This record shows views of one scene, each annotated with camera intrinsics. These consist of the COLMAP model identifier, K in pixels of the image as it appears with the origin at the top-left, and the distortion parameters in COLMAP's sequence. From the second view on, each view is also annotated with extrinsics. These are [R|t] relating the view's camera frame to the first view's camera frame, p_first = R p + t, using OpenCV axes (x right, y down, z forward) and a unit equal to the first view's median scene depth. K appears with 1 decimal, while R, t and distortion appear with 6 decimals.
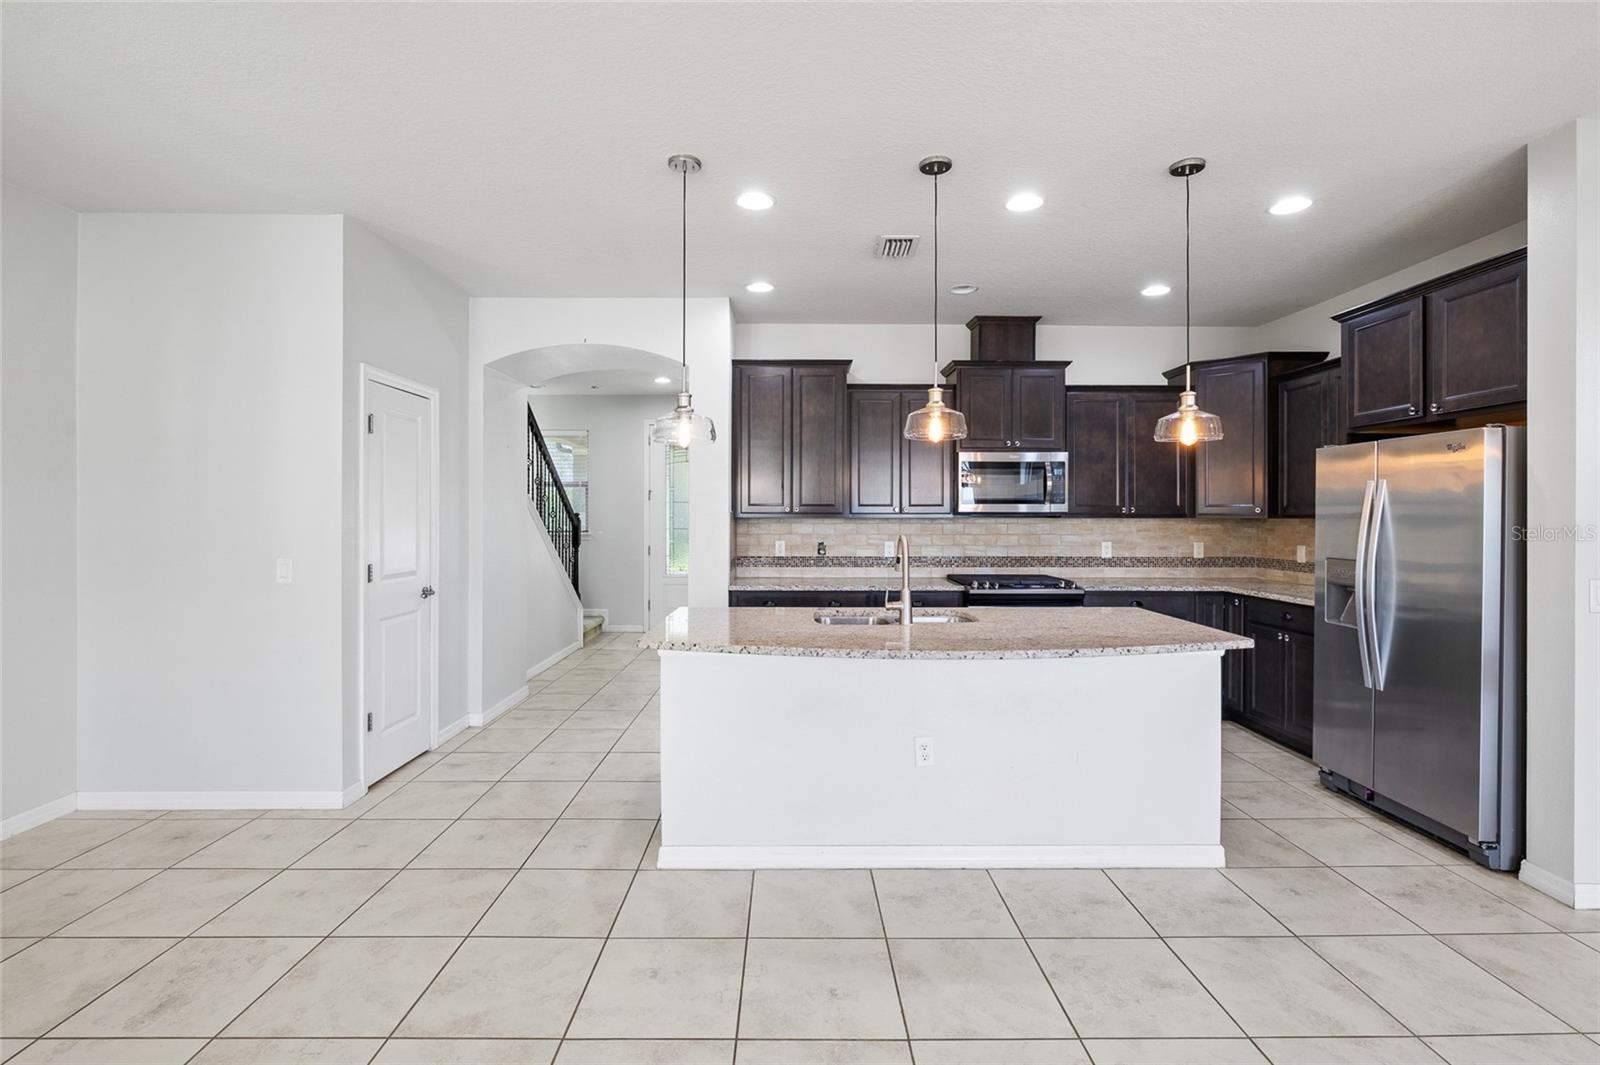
lens RADIAL K [[710.7, 0, 800.1], [0, 710.7, 517.9], [0, 0, 1]] dist [-0.009673, 0.001648]
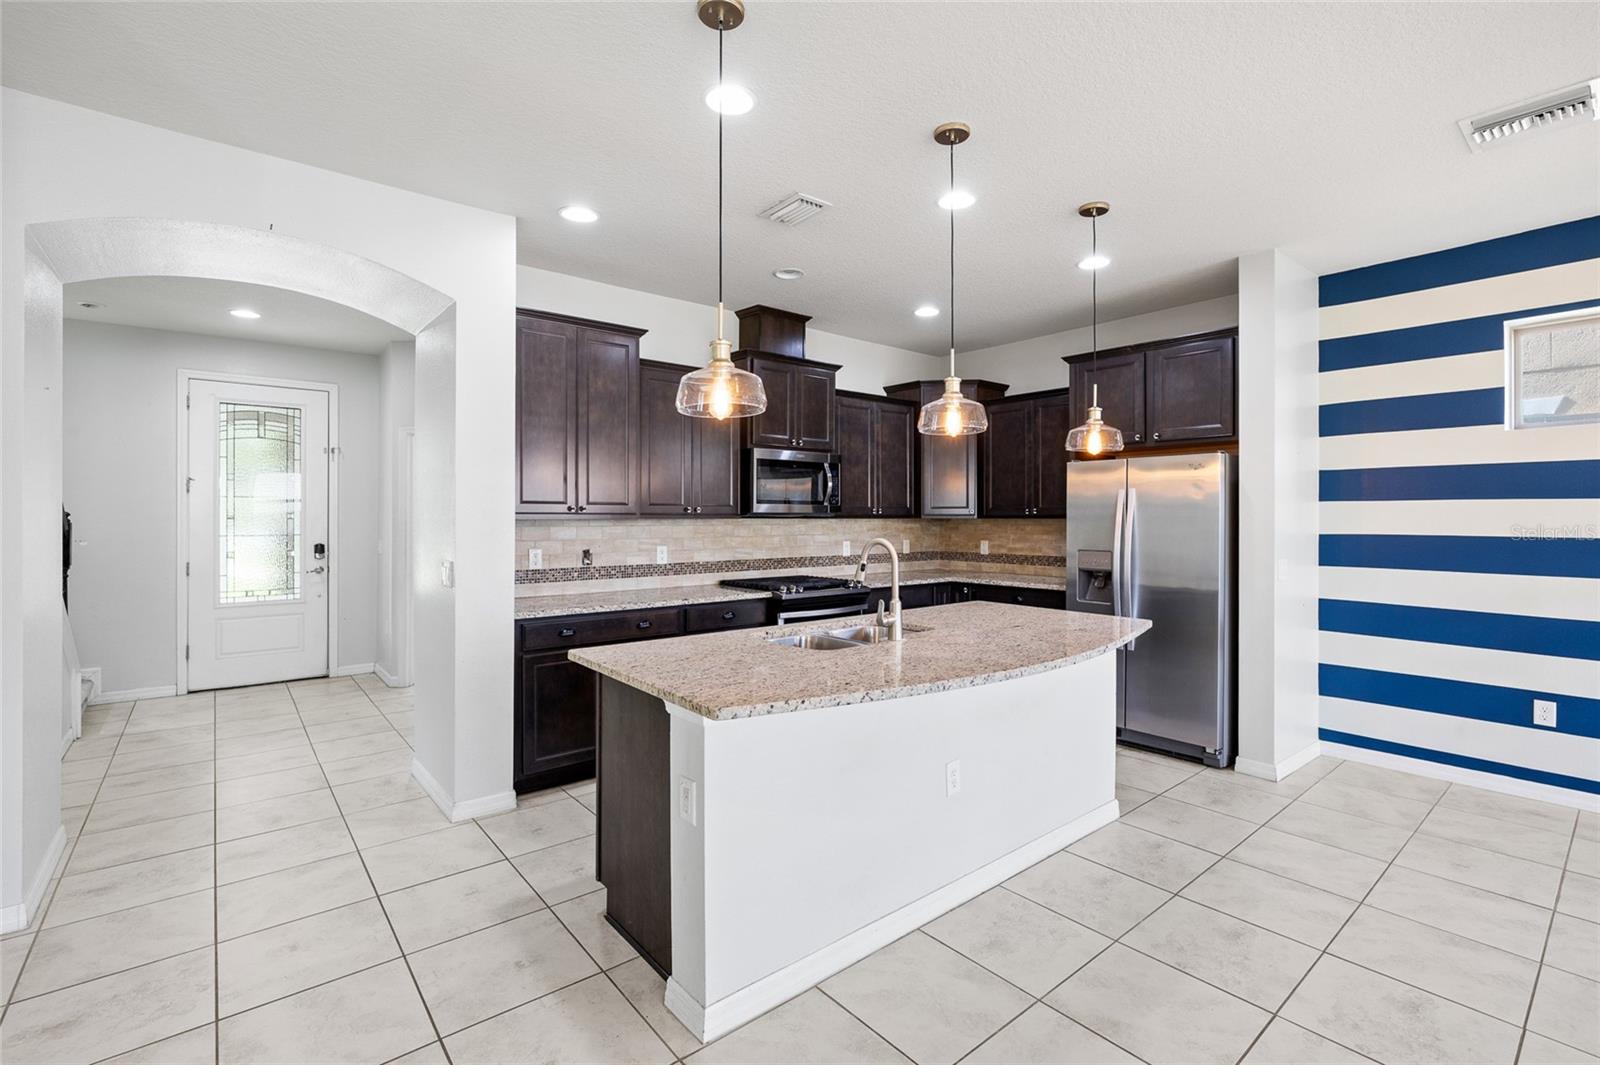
lens RADIAL K [[710.7, 0, 797.4], [0, 710.7, 518.3], [0, 0, 1]] dist [-0.009673, 0.001648]
pose [[0.779630, -0.002652, 0.626235, -0.365992], [0.002554, 0.999996, 0.001056, -0.001902], [-0.626235, 0.000776, 0.779634, 0.281346]]
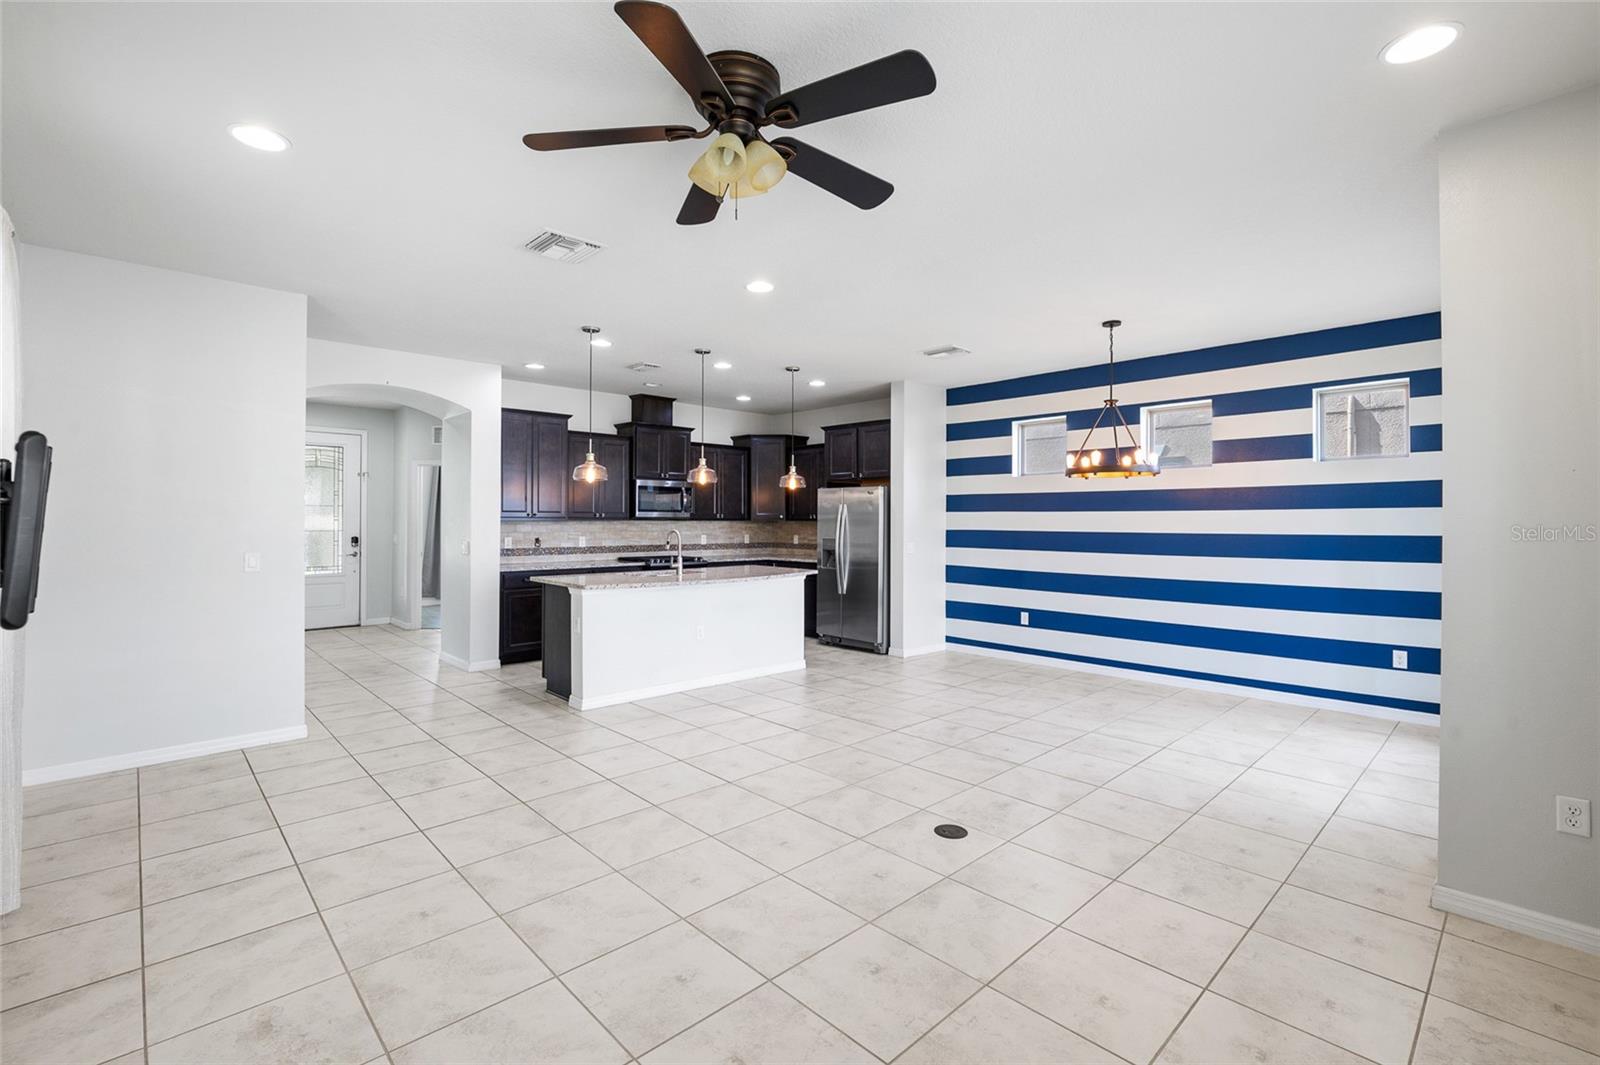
lens RADIAL K [[710.7, 0, 796.1], [0, 710.7, 524.0], [0, 0, 1]] dist [-0.009673, 0.001648]
pose [[0.737367, -0.003365, 0.675484, -0.689614], [-0.000150, 0.999987, 0.005146, -0.001017], [-0.675492, -0.003896, 0.737357, -0.490701]]
